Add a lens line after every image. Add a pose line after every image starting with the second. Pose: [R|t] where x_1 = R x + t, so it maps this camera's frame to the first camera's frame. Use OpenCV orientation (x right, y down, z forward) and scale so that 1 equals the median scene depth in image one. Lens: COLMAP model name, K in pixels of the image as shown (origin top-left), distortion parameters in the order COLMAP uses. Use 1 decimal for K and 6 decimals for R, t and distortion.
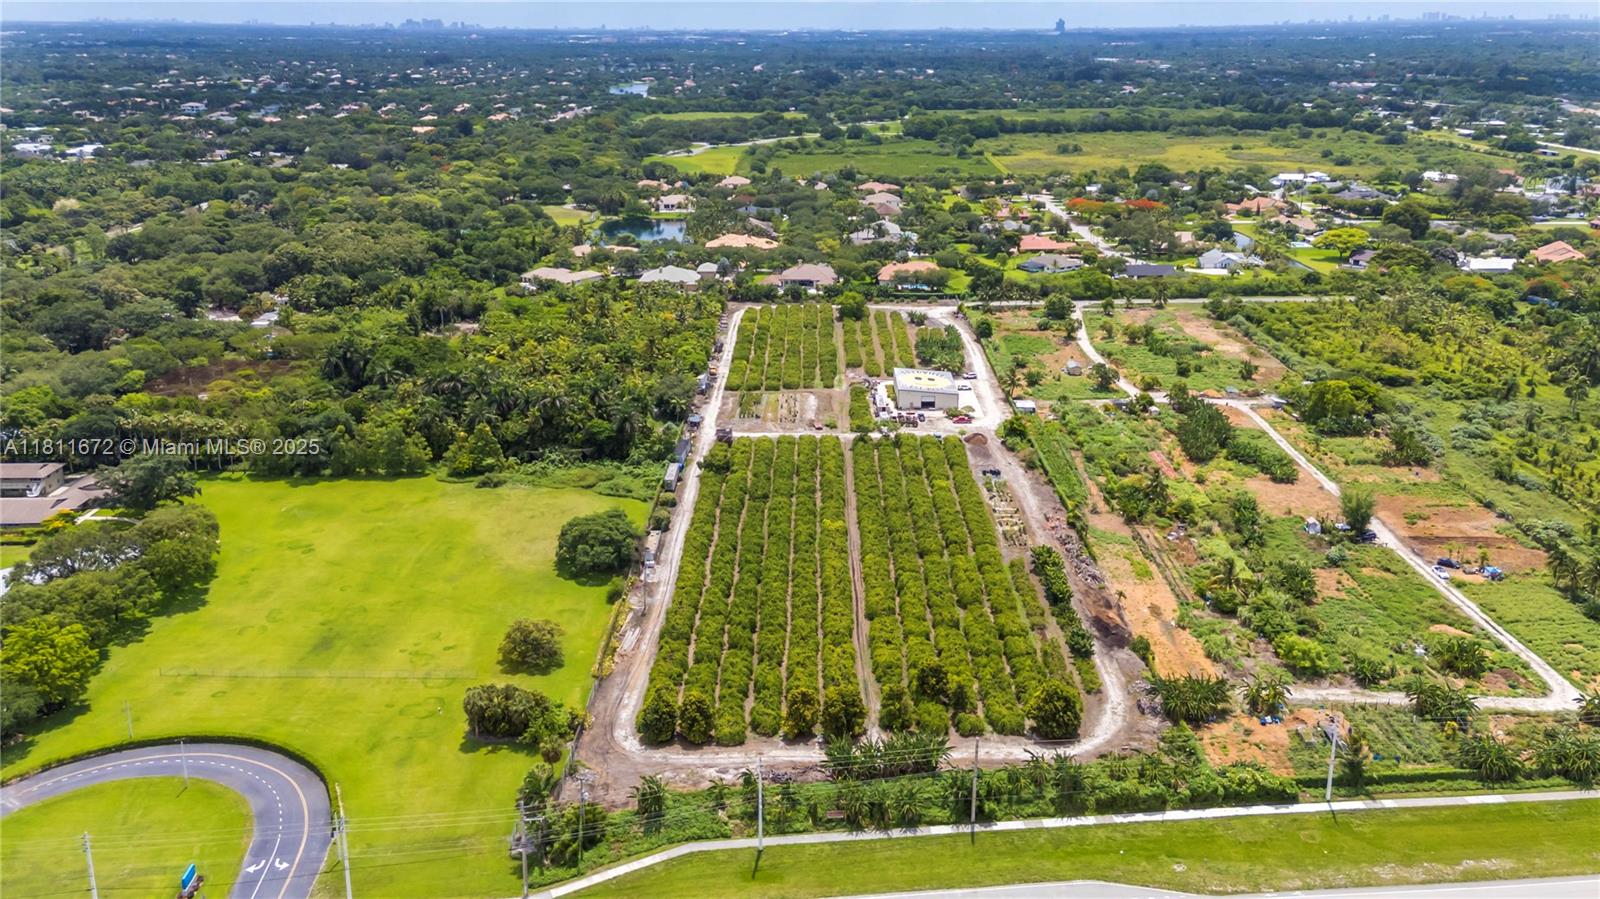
lens RADIAL K [[1194.3, 0, 808.2], [0, 1194.3, 418.4], [0, 0, 1]] dist [0.080887, 0.004867]
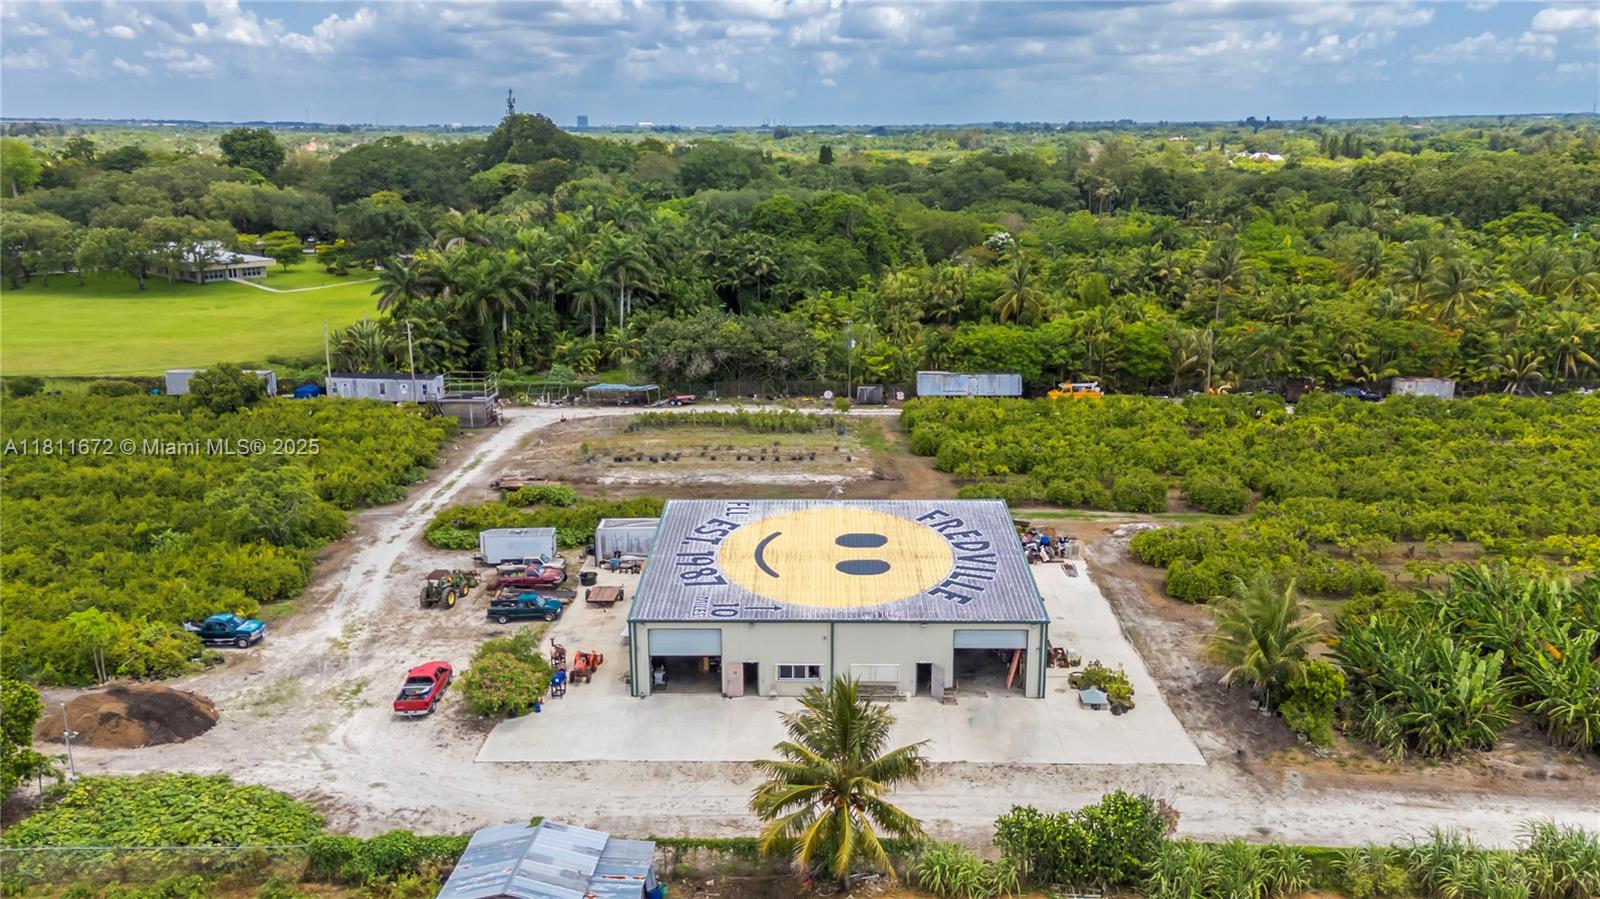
lens RADIAL K [[1200.7, 0, 800.0], [0, 1200.7, 449.5], [0, 0, 1]] dist [0.085022, -0.003895]
pose [[-0.008051, 0.262961, -0.964773, 0.348299], [-0.308810, 0.916991, 0.252515, -0.117377], [0.951090, 0.299965, 0.073822, 1.151959]]
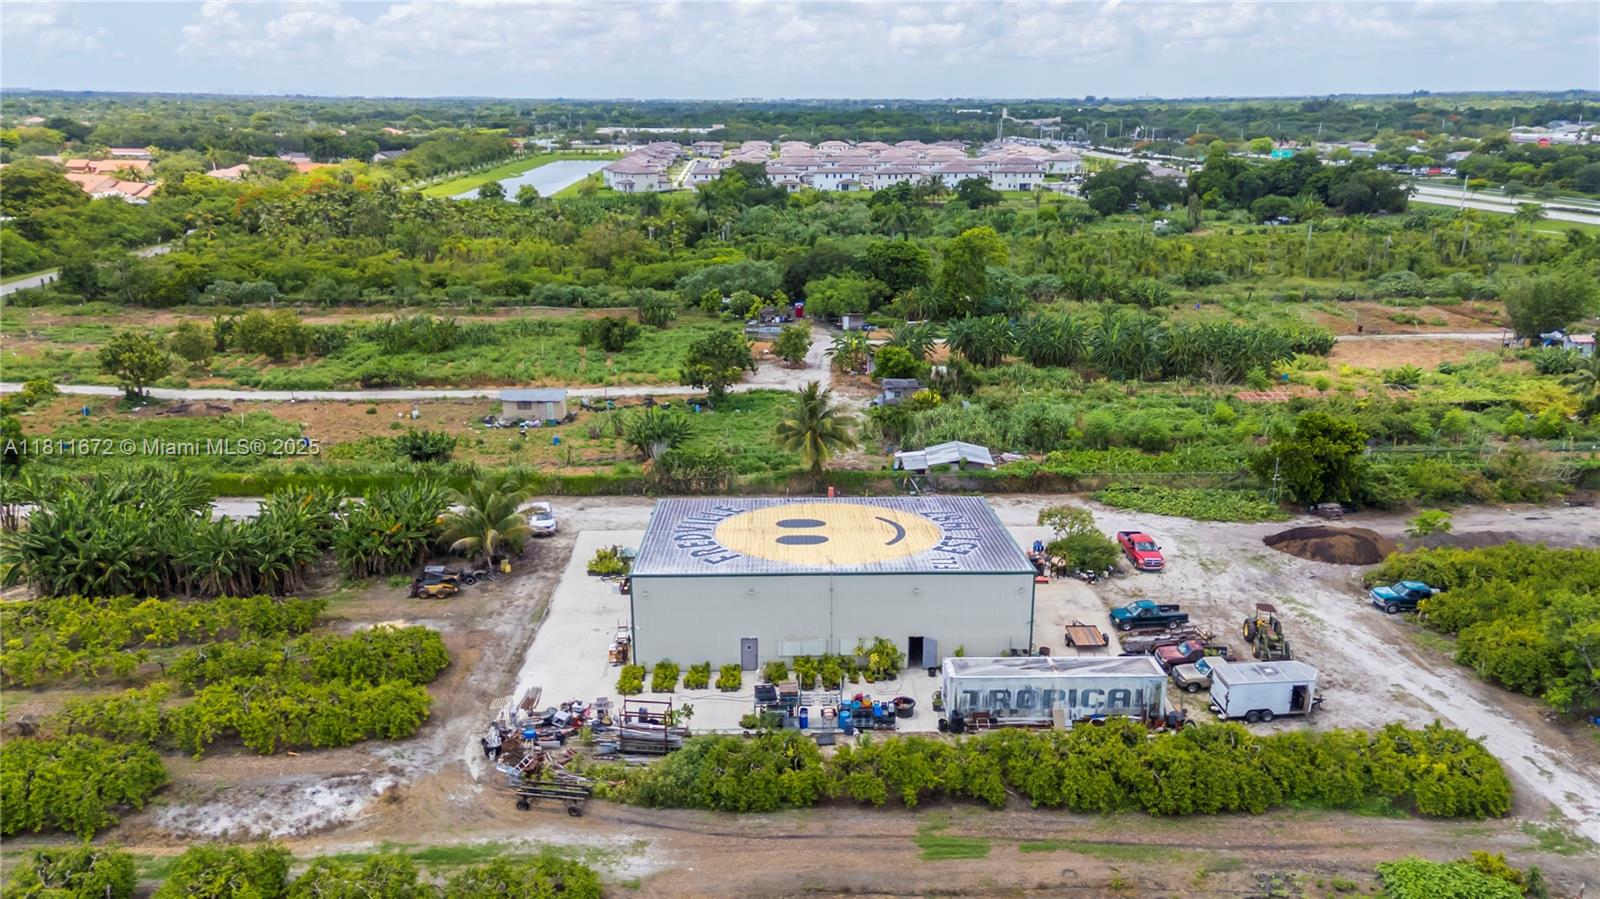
lens RADIAL K [[1178.5, 0, 796.7], [0, 1178.5, 453.2], [0, 0, 1]] dist [0.080872, 0.003385]
pose [[-0.033936, -0.283493, 0.958374, -0.119930], [0.311551, 0.908143, 0.279666, -0.125109], [-0.949623, 0.308073, 0.057504, 1.170086]]
